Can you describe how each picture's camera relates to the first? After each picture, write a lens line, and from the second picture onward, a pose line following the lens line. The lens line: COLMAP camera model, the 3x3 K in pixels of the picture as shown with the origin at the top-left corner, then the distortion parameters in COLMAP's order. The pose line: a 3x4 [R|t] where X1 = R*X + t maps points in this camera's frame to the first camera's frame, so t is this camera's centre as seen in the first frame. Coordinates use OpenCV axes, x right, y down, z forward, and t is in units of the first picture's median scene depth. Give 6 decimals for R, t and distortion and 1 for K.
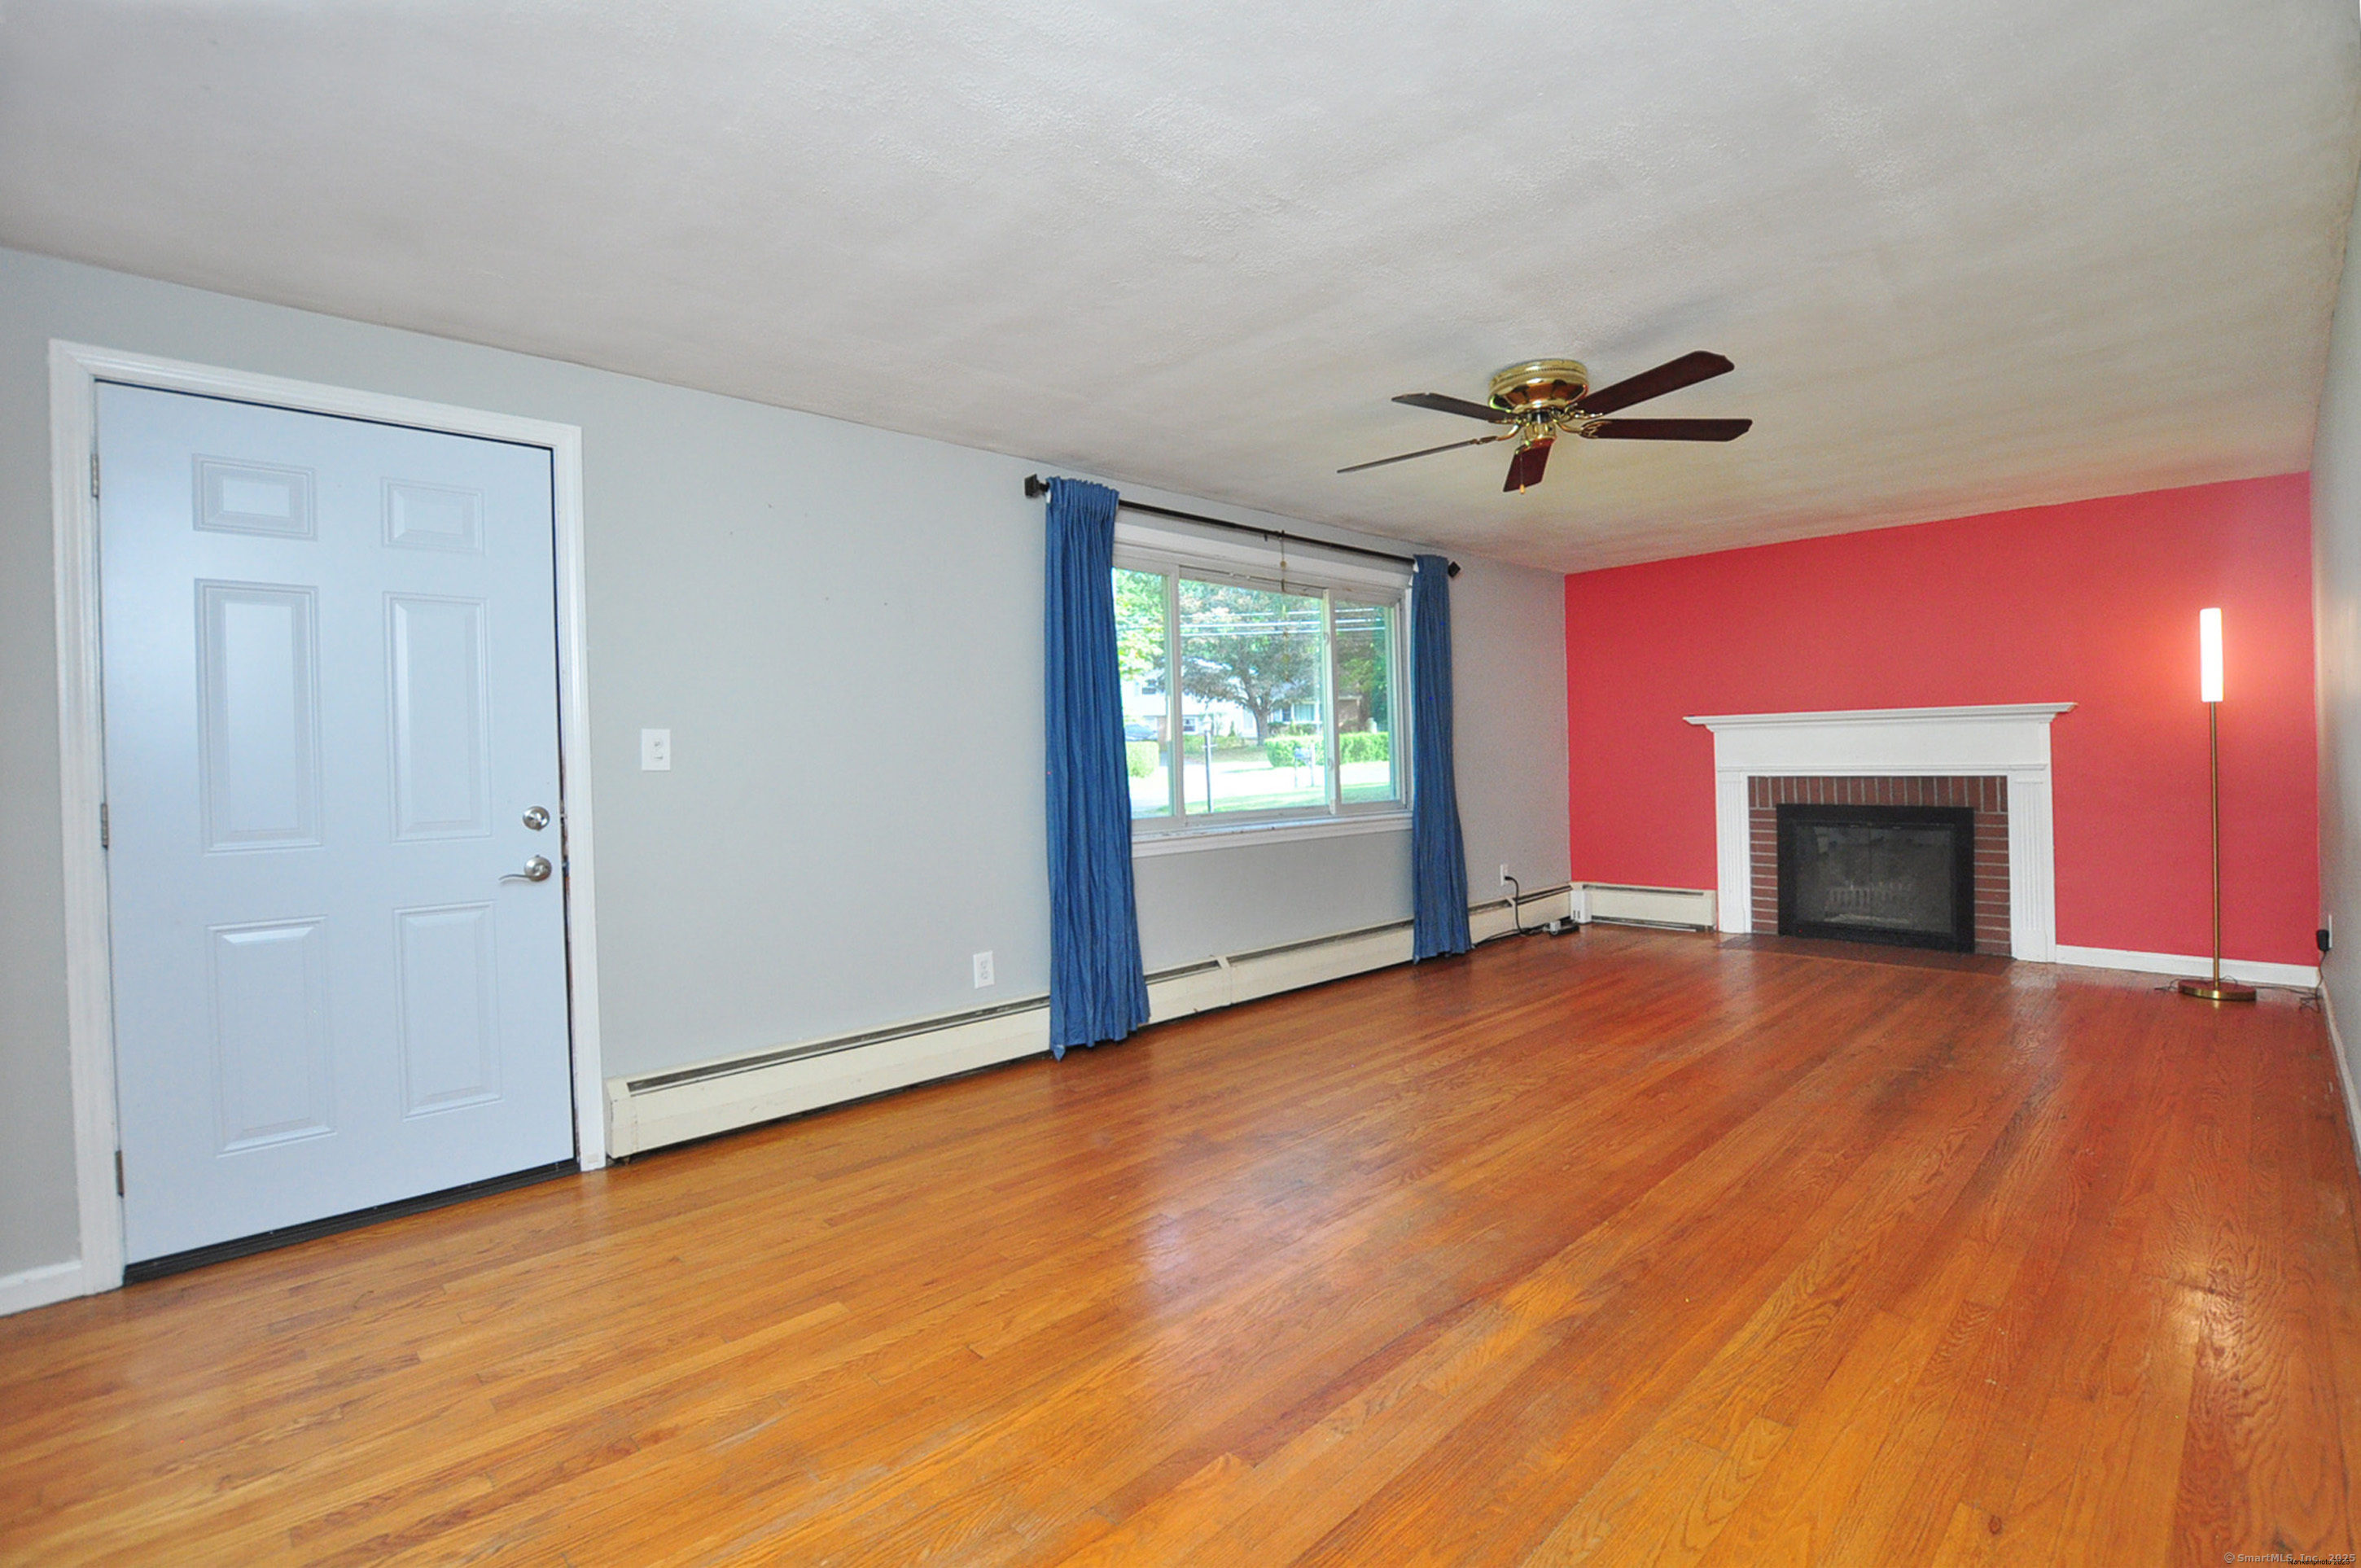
lens RADIAL K [[1045.8, 0, 1198.3], [0, 1045.8, 759.7], [0, 0, 1]] dist [-0.035584, 0.003250]
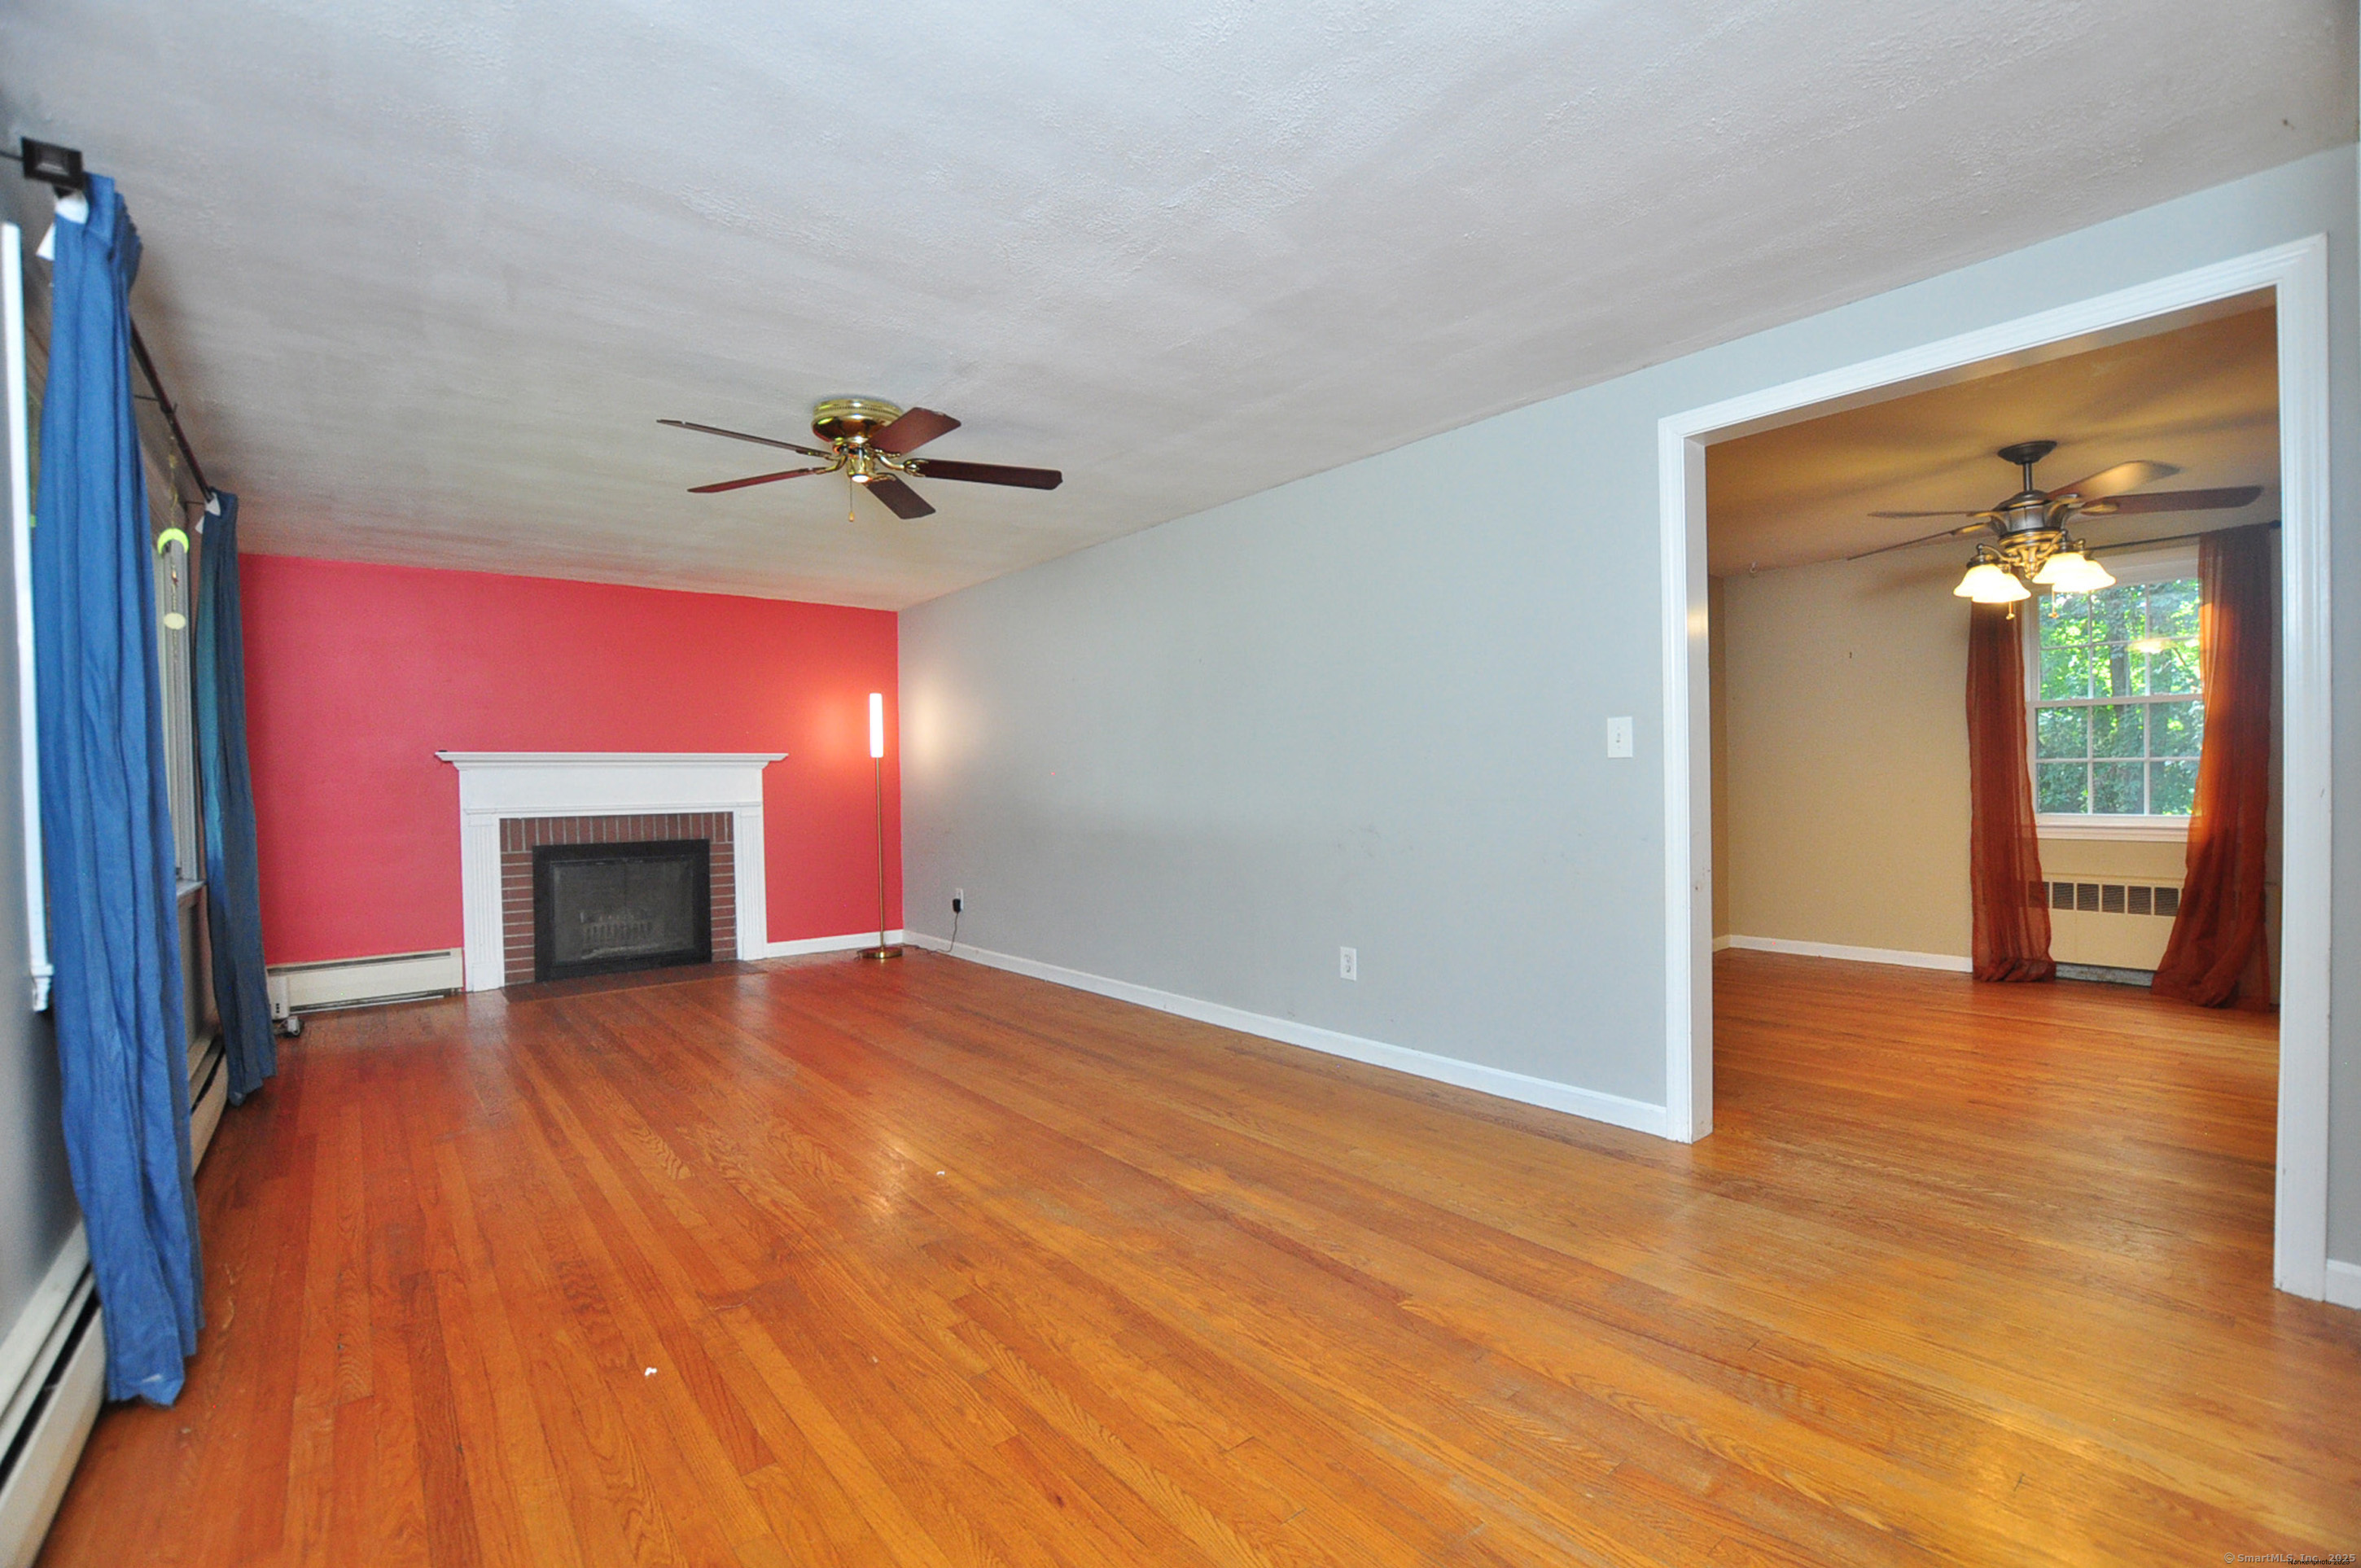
lens RADIAL K [[1045.8, 0, 1186.5], [0, 1045.8, 786.2], [0, 0, 1]] dist [-0.035584, 0.003250]
pose [[0.087196, 0.014754, 0.996082, -0.543043], [0.016983, 0.999723, -0.016294, 0.019845], [-0.996046, 0.018337, 0.086921, 0.481738]]
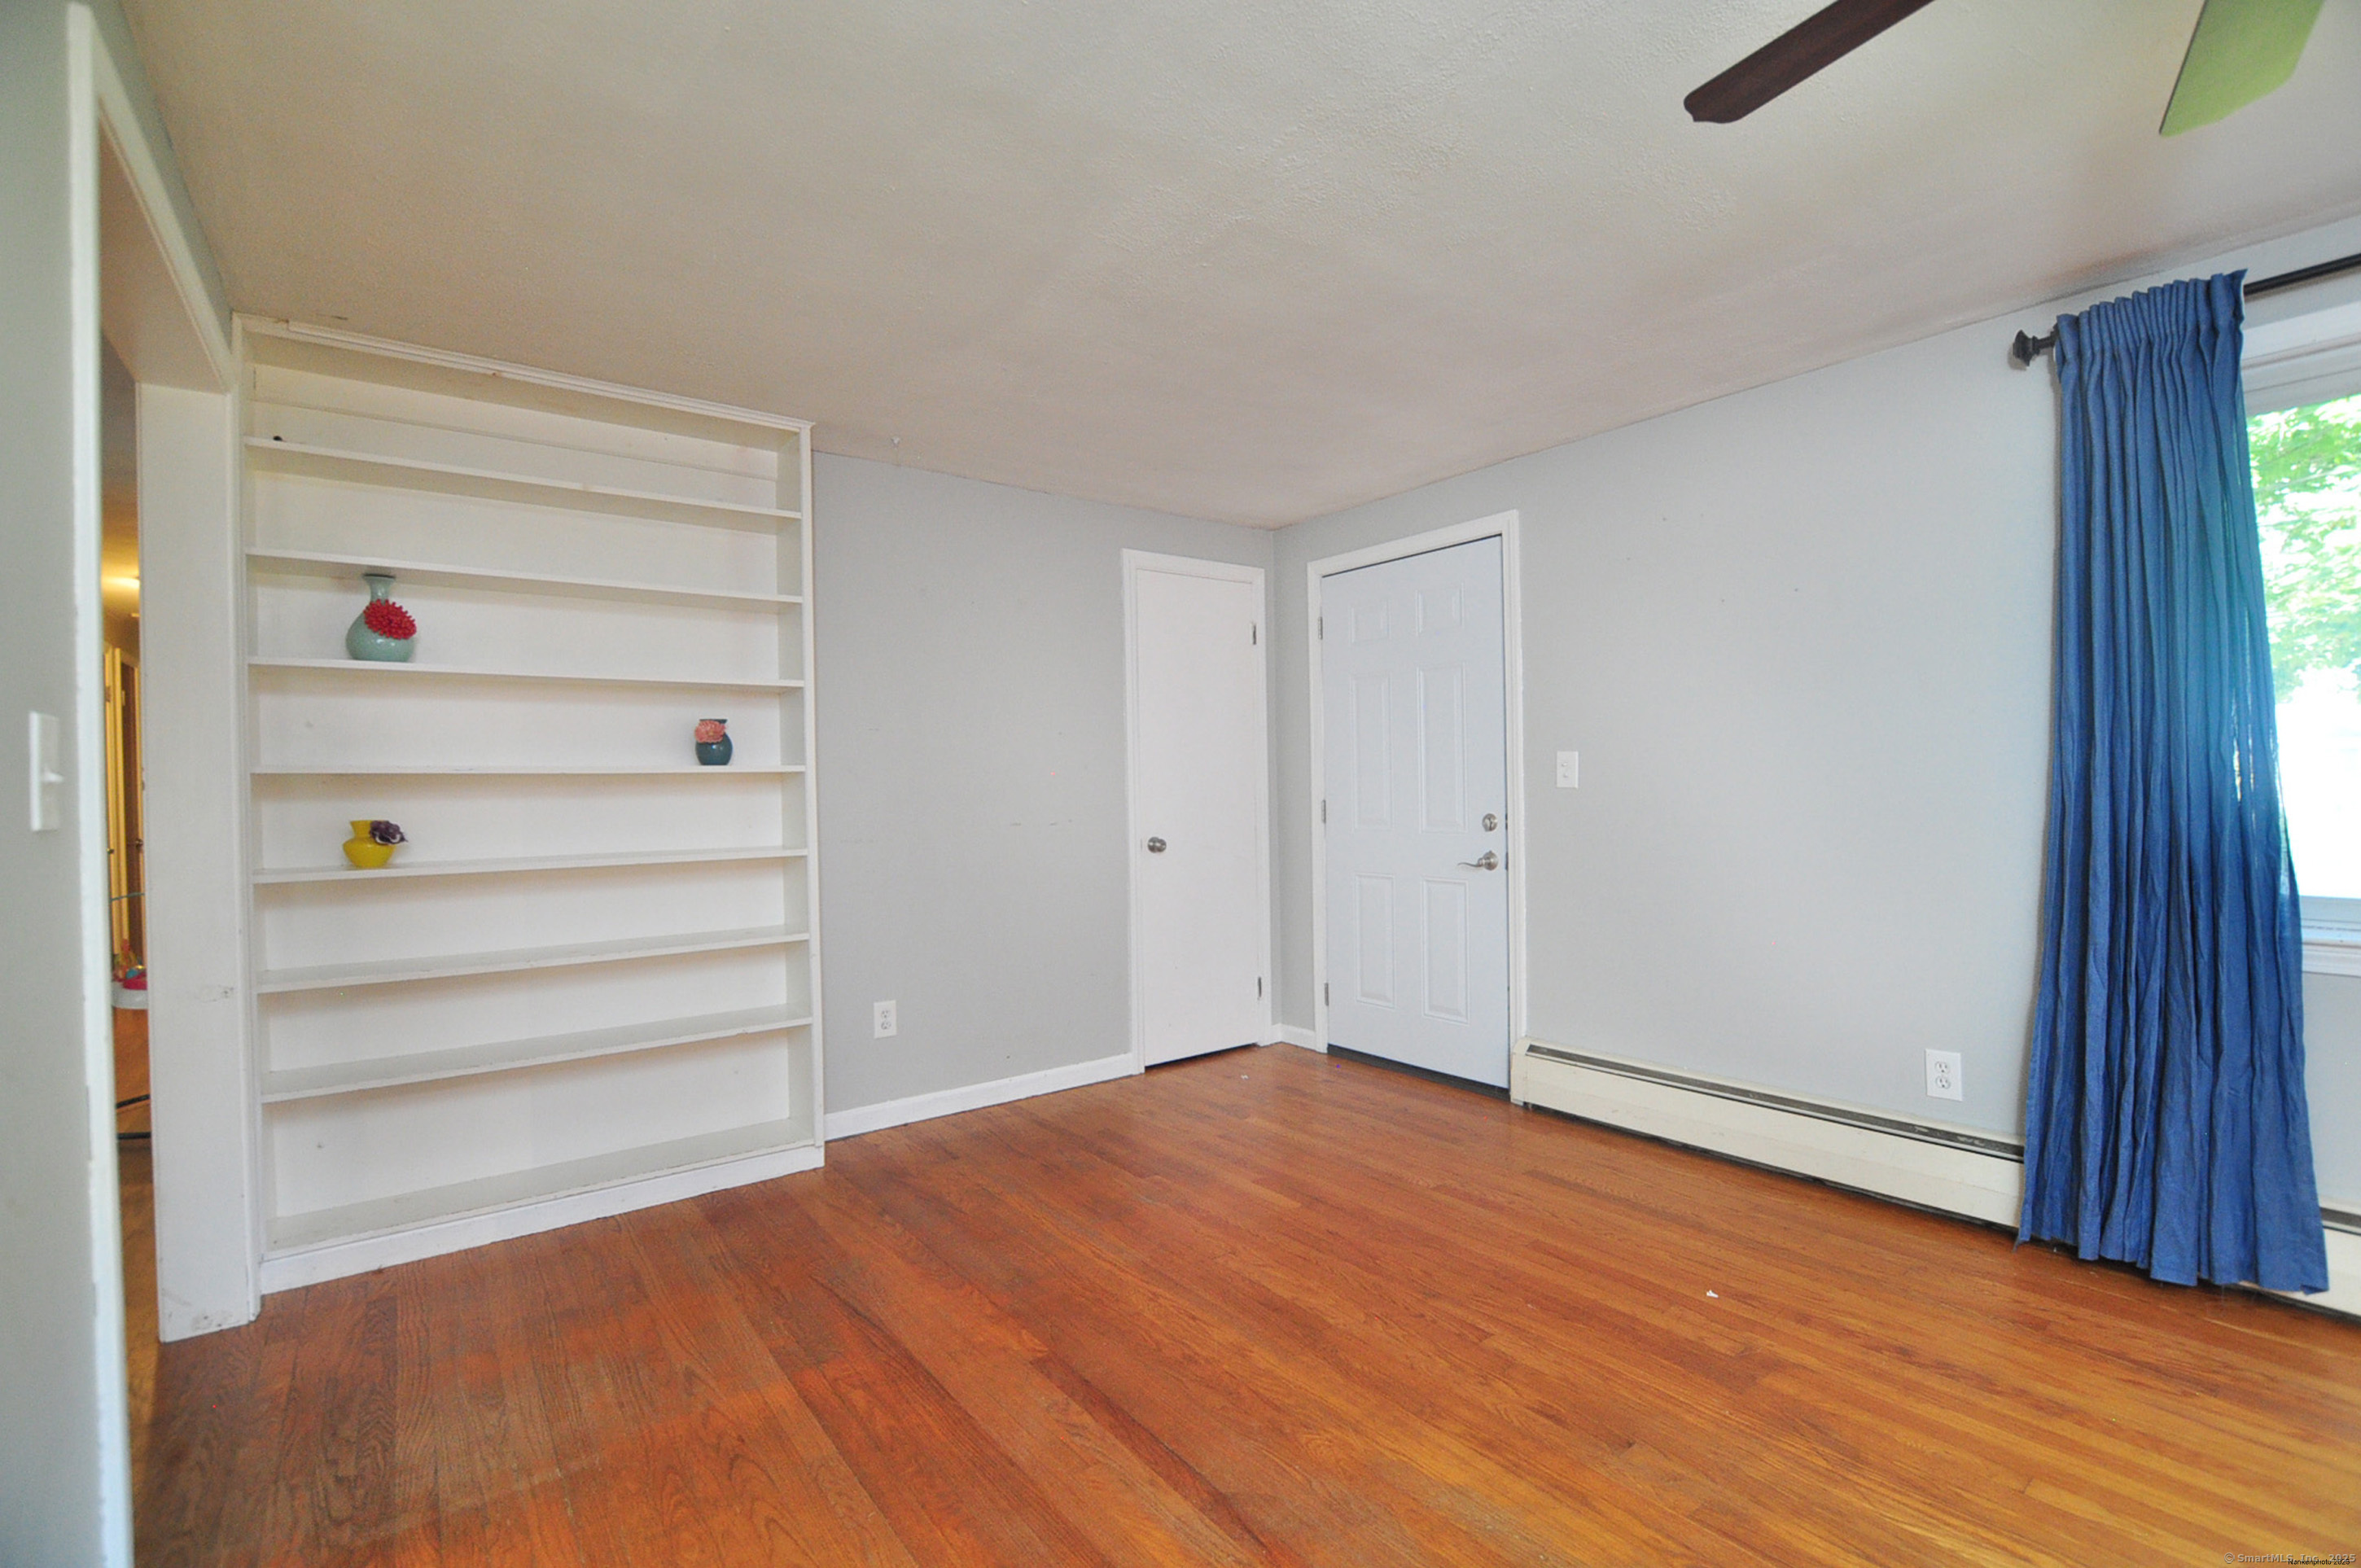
lens RADIAL K [[1045.8, 0, 1188.8], [0, 1045.8, 795.8], [0, 0, 1]] dist [-0.035584, 0.003250]
pose [[-0.115028, 0.034154, -0.992775, 0.529679], [0.021414, 0.999262, 0.031896, -0.020941], [0.993131, -0.017590, -0.115675, 0.562214]]
